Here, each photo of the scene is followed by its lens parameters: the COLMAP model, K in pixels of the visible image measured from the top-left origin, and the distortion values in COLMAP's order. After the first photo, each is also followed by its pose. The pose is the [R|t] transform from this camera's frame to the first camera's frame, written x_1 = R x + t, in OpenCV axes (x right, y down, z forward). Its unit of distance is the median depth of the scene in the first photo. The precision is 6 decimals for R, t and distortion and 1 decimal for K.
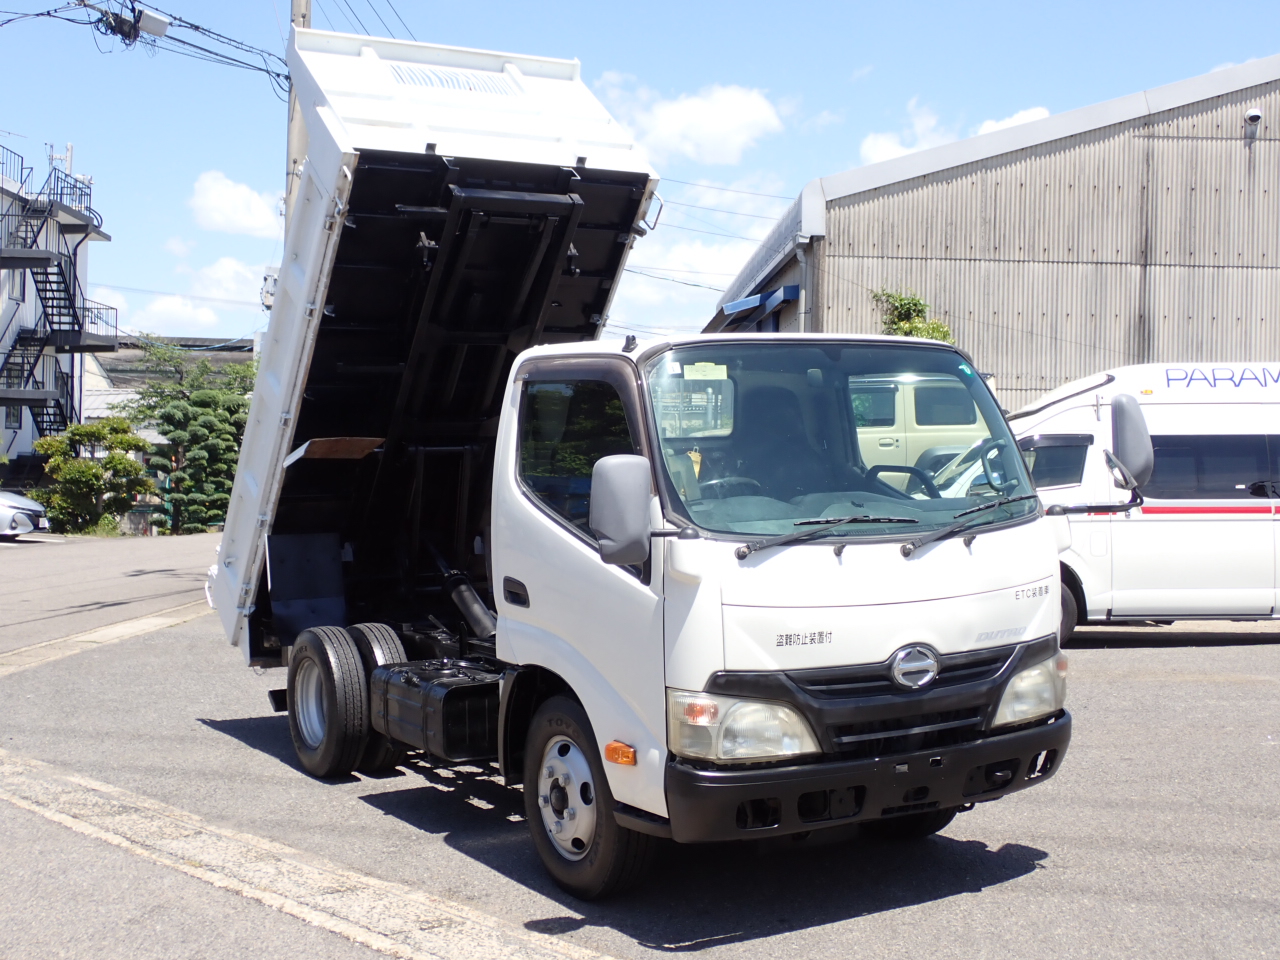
lens RADIAL K [[1655.8, 0, 712.7], [0, 1655.8, 481.4], [0, 0, 1]] dist [-0.055629, 0.029232]
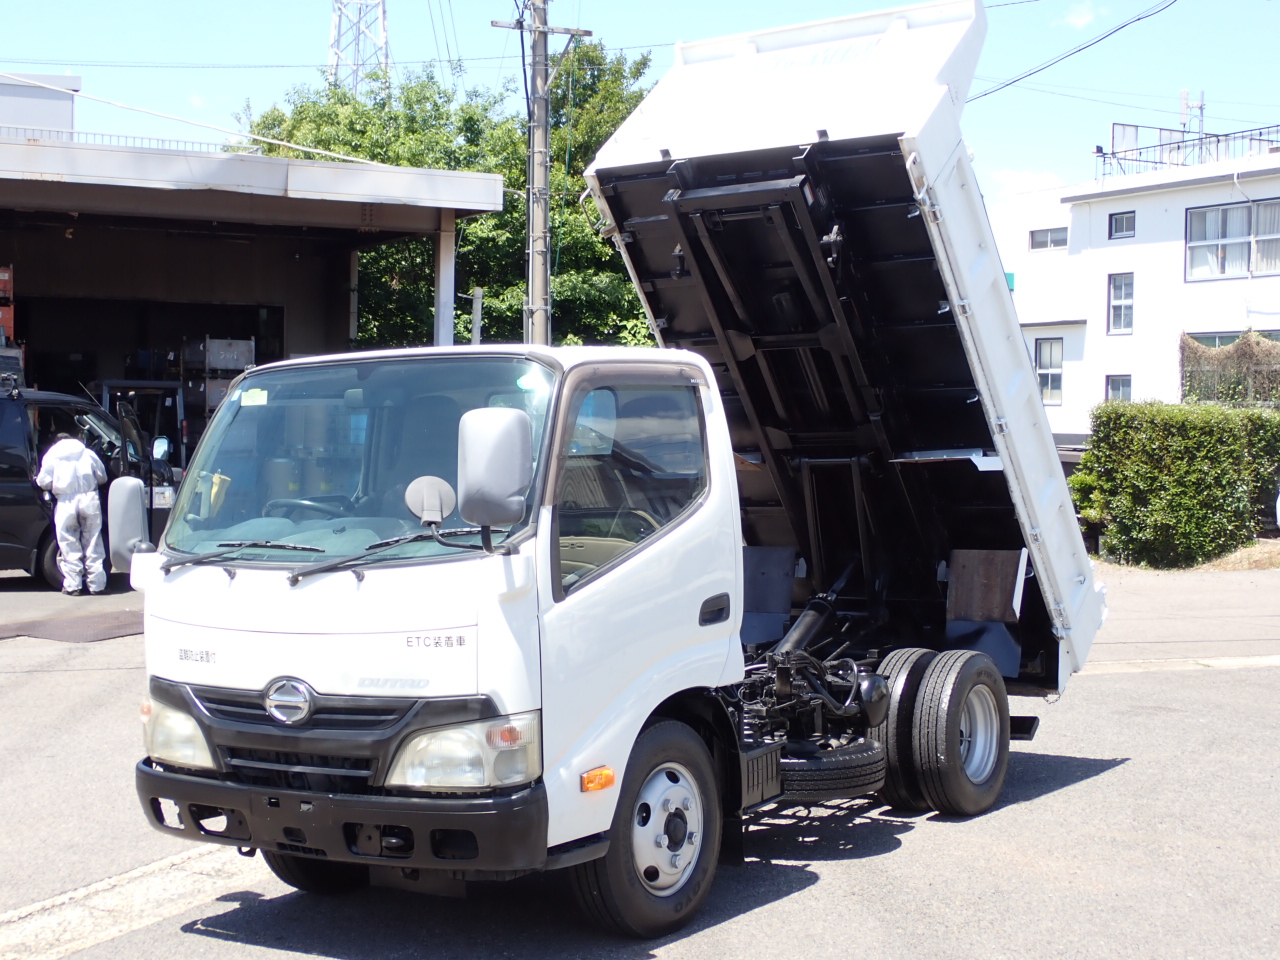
lens RADIAL K [[1932.0, 0, 640.0], [0, 1932.0, 480.0], [0, 0, 1]] dist [-0.008914, -0.037578]
pose [[0.393691, 0.015728, -0.919108, 1.139449], [-0.008743, 0.999872, 0.013365, -0.030497], [0.919201, 0.002774, 0.393778, 0.690318]]
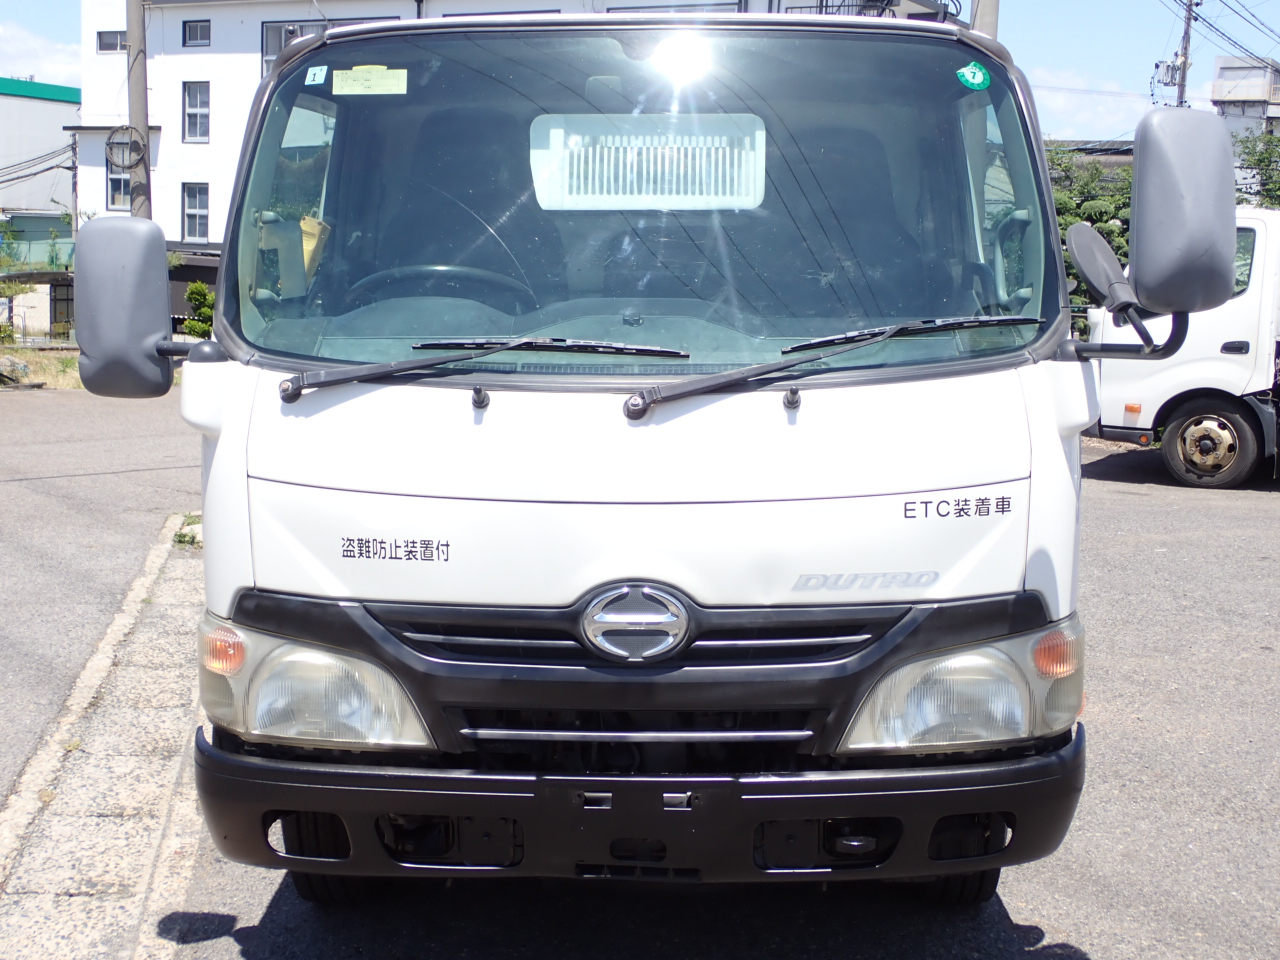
lens RADIAL K [[1759.0, 0, 640.9], [0, 1759.0, 521.3], [0, 0, 1]] dist [0.010532, -0.078048]
pose [[0.821005, 0.099857, -0.562120, 0.411862], [-0.029661, 0.990716, 0.132673, 0.002490], [0.570150, -0.092253, 0.816345, 0.493390]]
